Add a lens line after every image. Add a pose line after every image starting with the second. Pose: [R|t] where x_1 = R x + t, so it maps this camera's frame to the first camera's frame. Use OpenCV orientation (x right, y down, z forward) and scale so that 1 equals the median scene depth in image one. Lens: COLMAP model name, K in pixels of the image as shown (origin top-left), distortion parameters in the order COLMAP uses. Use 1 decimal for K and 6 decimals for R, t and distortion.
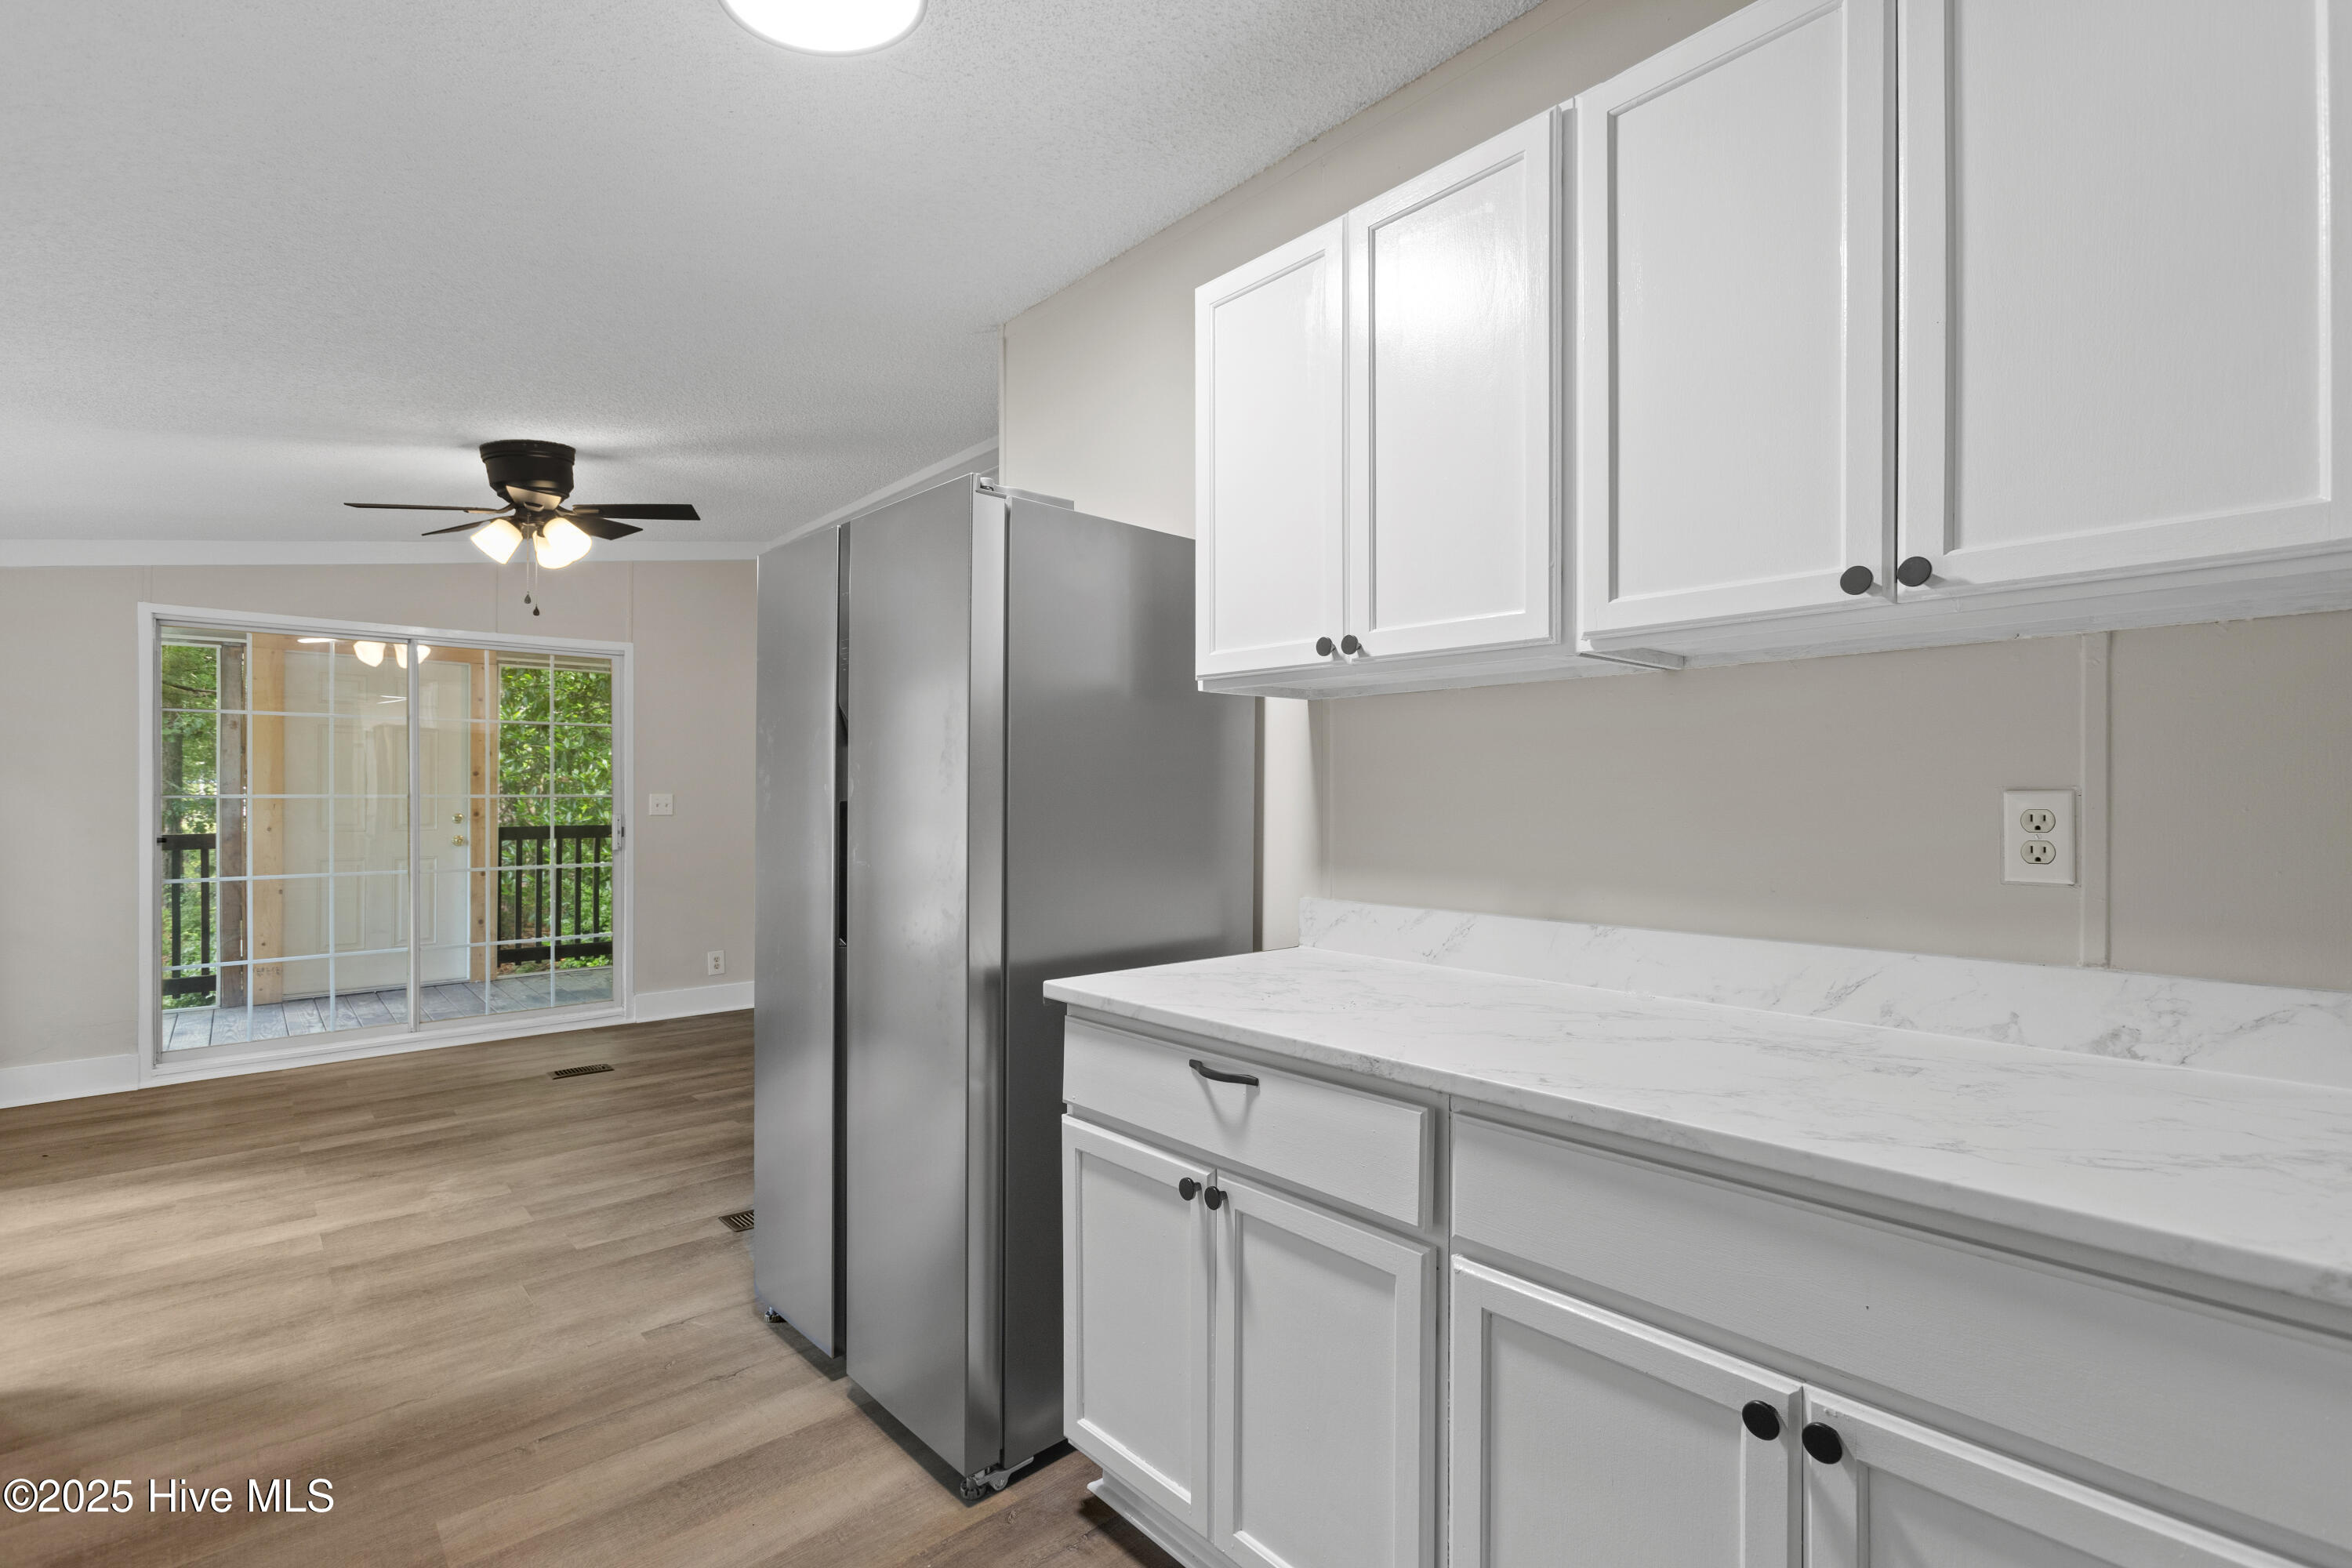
lens RADIAL K [[1061.2, 0, 1166.9], [0, 1061.2, 791.1], [0, 0, 1]] dist [-0.005615, 0.004085]
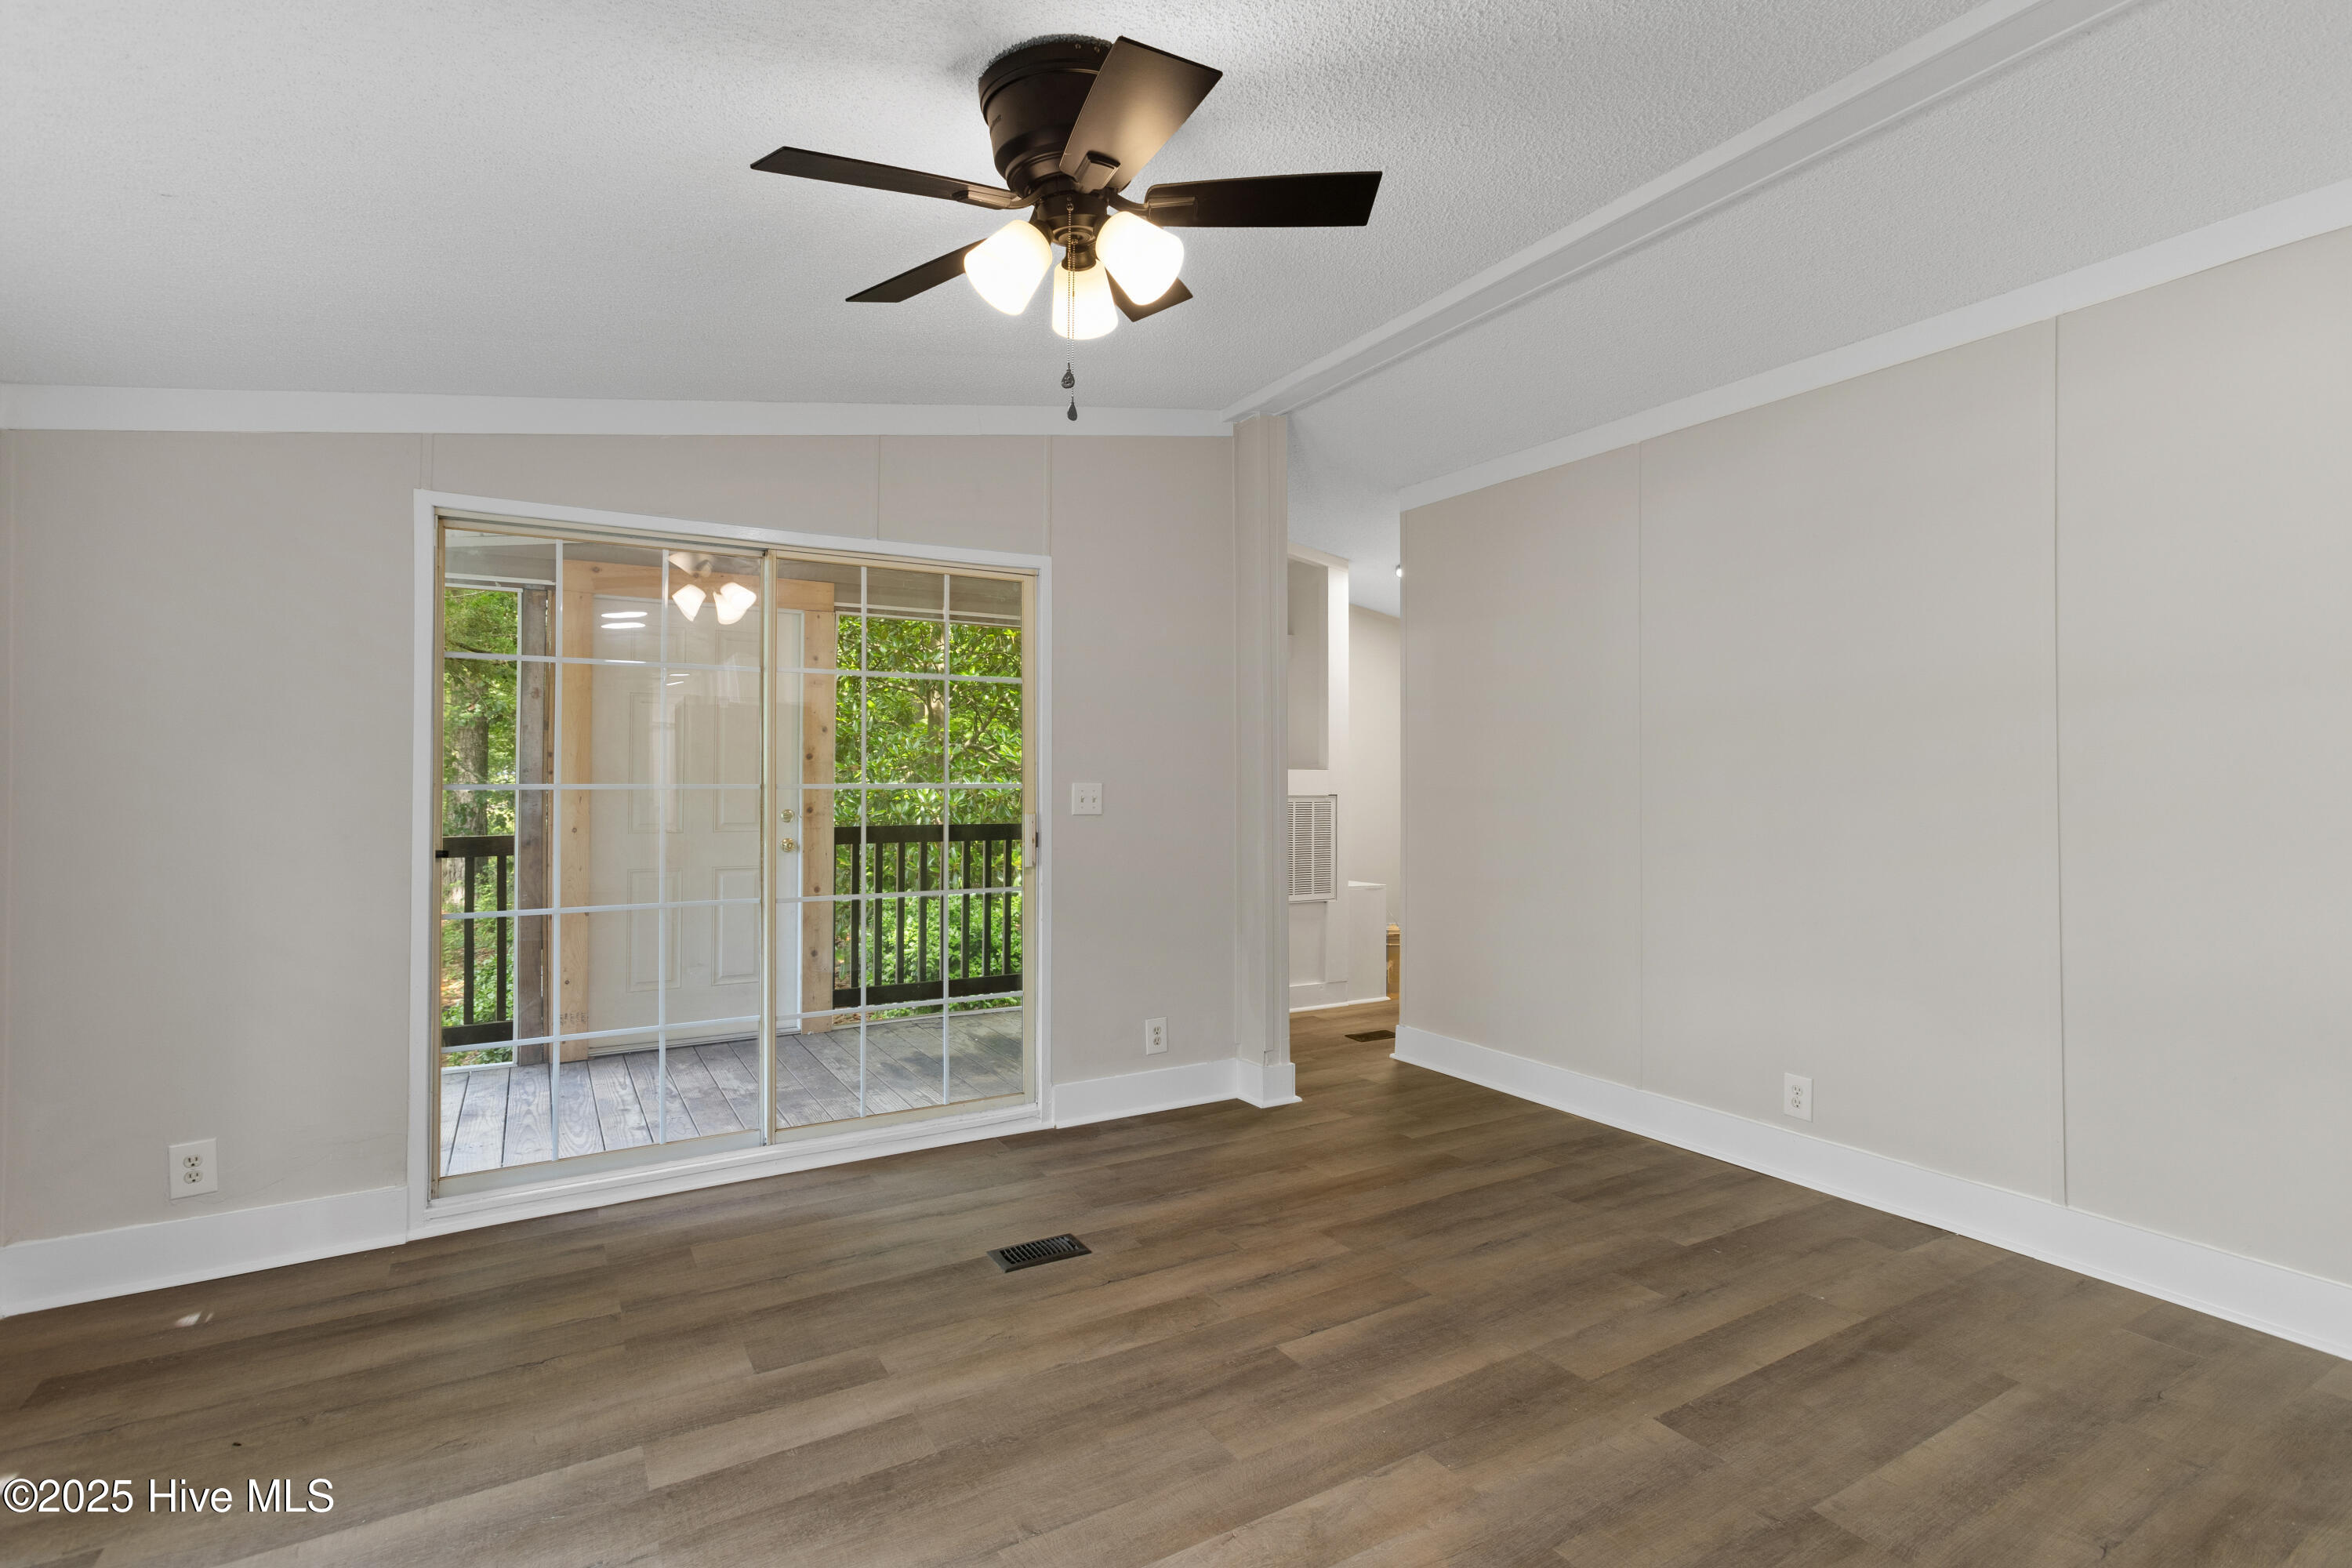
lens RADIAL K [[1061.2, 0, 1124.3], [0, 1061.2, 761.2], [0, 0, 1]] dist [-0.005615, 0.004085]
pose [[0.977736, -0.006119, -0.209748, -0.409326], [0.002023, 0.999803, -0.019735, 0.003200], [0.209827, 0.018871, 0.977556, 0.458670]]
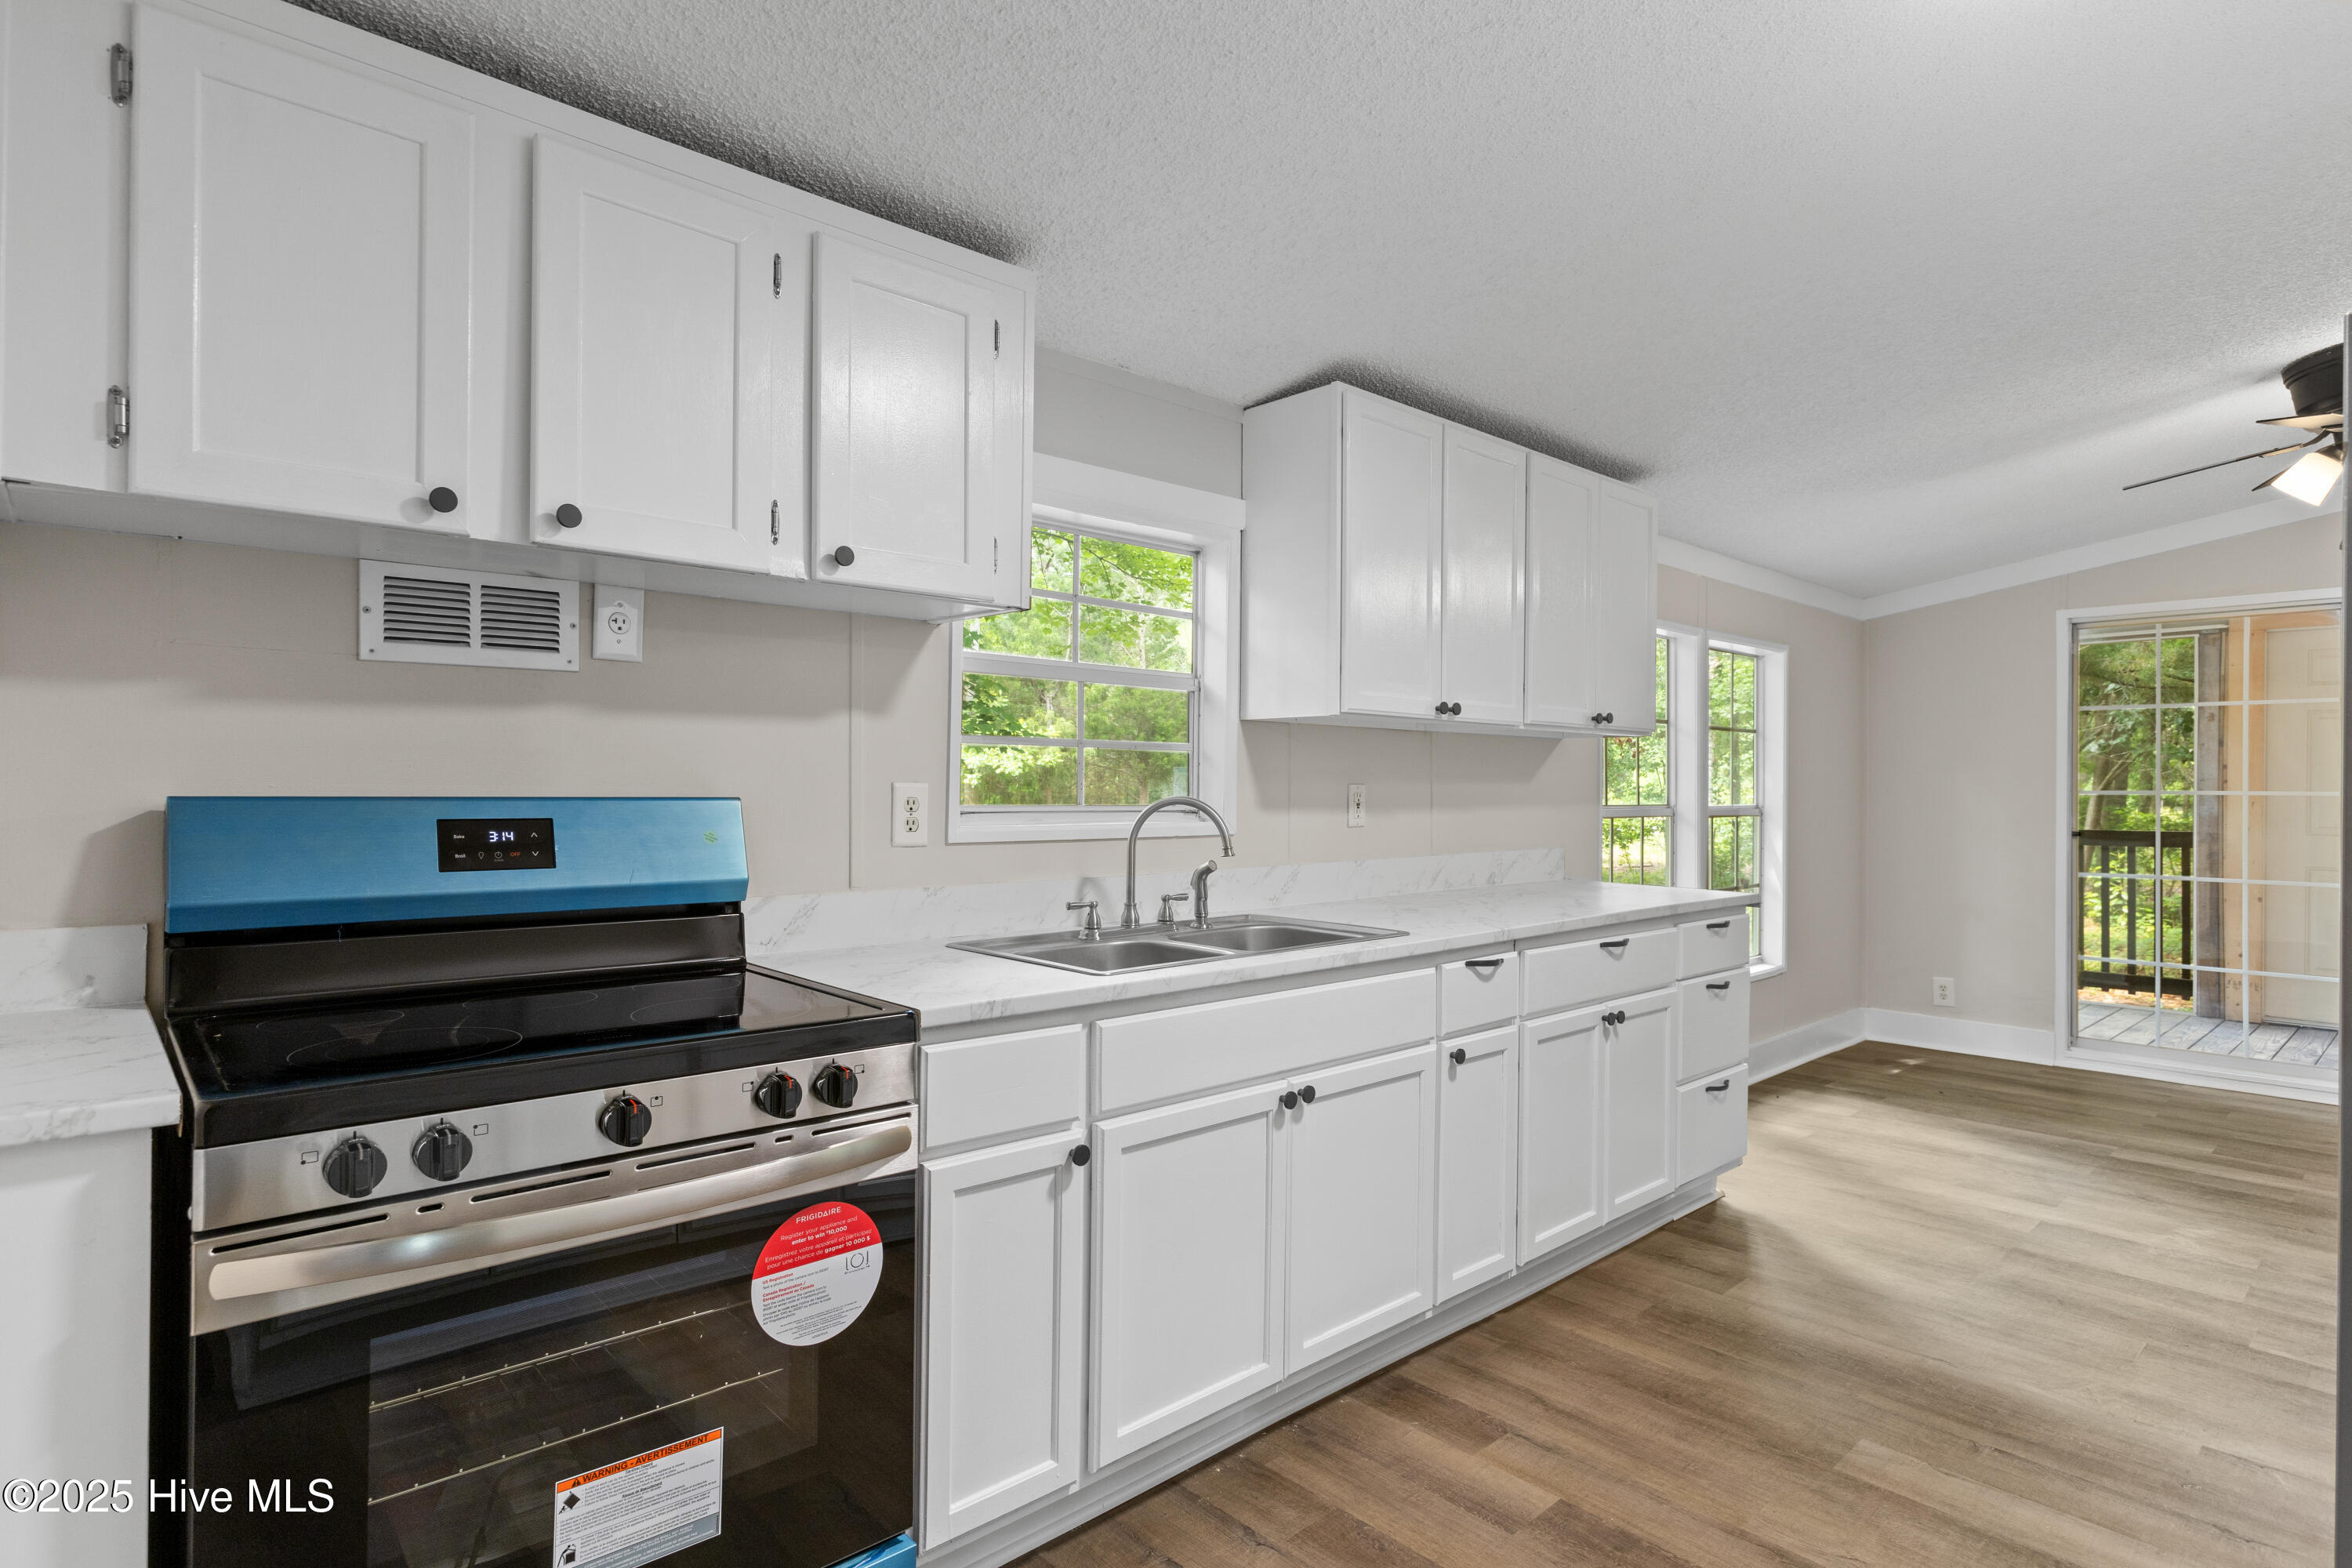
lens RADIAL K [[1215.8, 0, 1192.8], [0, 1215.8, 794.6], [0, 0, 1]] dist [-0.004629, -0.000145]
pose [[0.008236, 0.005411, -0.999951, 0.248659], [0.000746, 0.999985, 0.005417, -0.000321], [0.999966, -0.000791, 0.008232, 0.118091]]
